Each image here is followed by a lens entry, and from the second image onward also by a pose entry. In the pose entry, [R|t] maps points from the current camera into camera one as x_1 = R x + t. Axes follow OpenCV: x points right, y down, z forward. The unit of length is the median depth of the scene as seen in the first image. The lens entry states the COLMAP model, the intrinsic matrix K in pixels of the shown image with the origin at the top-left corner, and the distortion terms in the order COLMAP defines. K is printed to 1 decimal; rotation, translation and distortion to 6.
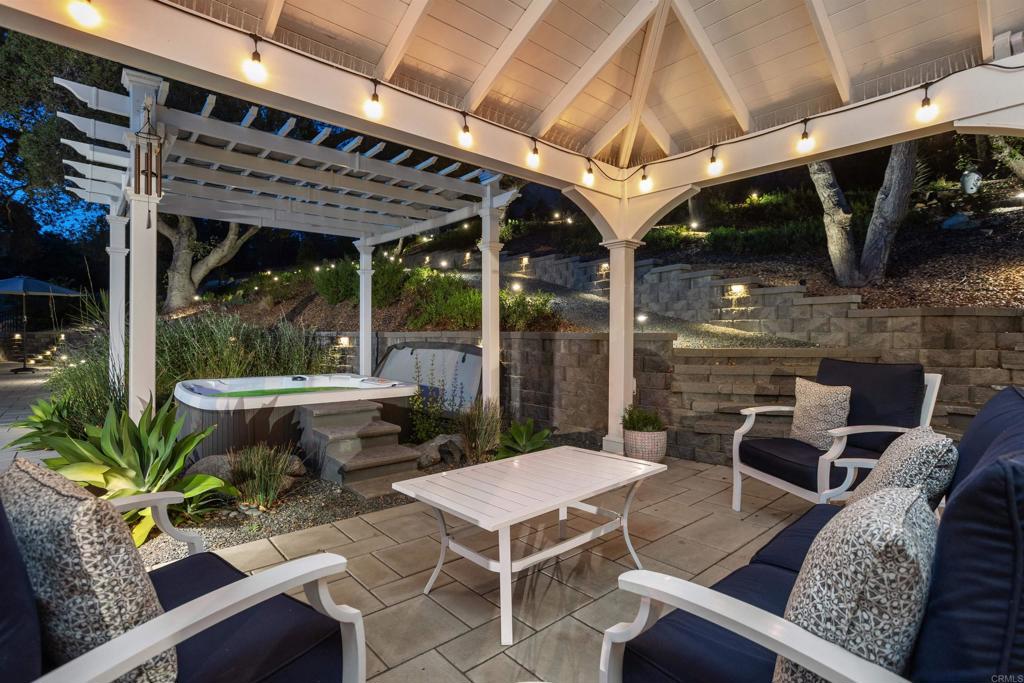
lens RADIAL K [[496.5, 0, 514.4], [0, 496.5, 338.2], [0, 0, 1]] dist [0.000515, 0.000044]
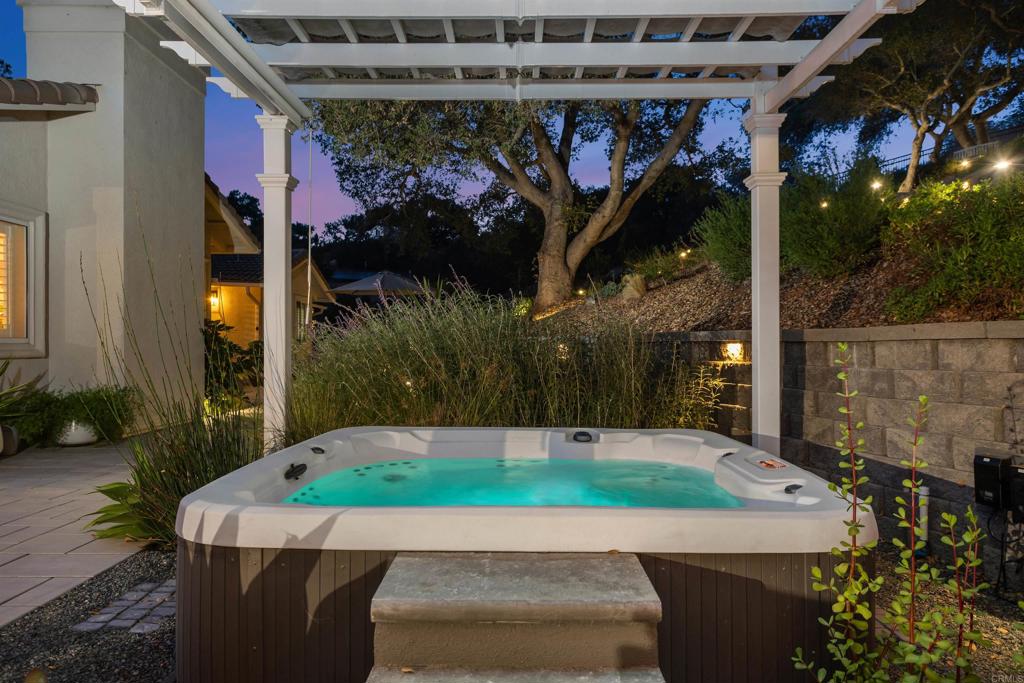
lens RADIAL K [[745.9, 0, 513.1], [0, 745.9, 342.7], [0, 0, 1]] dist [-0.000880, 0.000429]
pose [[0.747547, -0.007280, -0.664168, -0.022382], [-0.000998, 0.999926, -0.012084, 0.003442], [0.664208, 0.009696, 0.747485, 0.187954]]
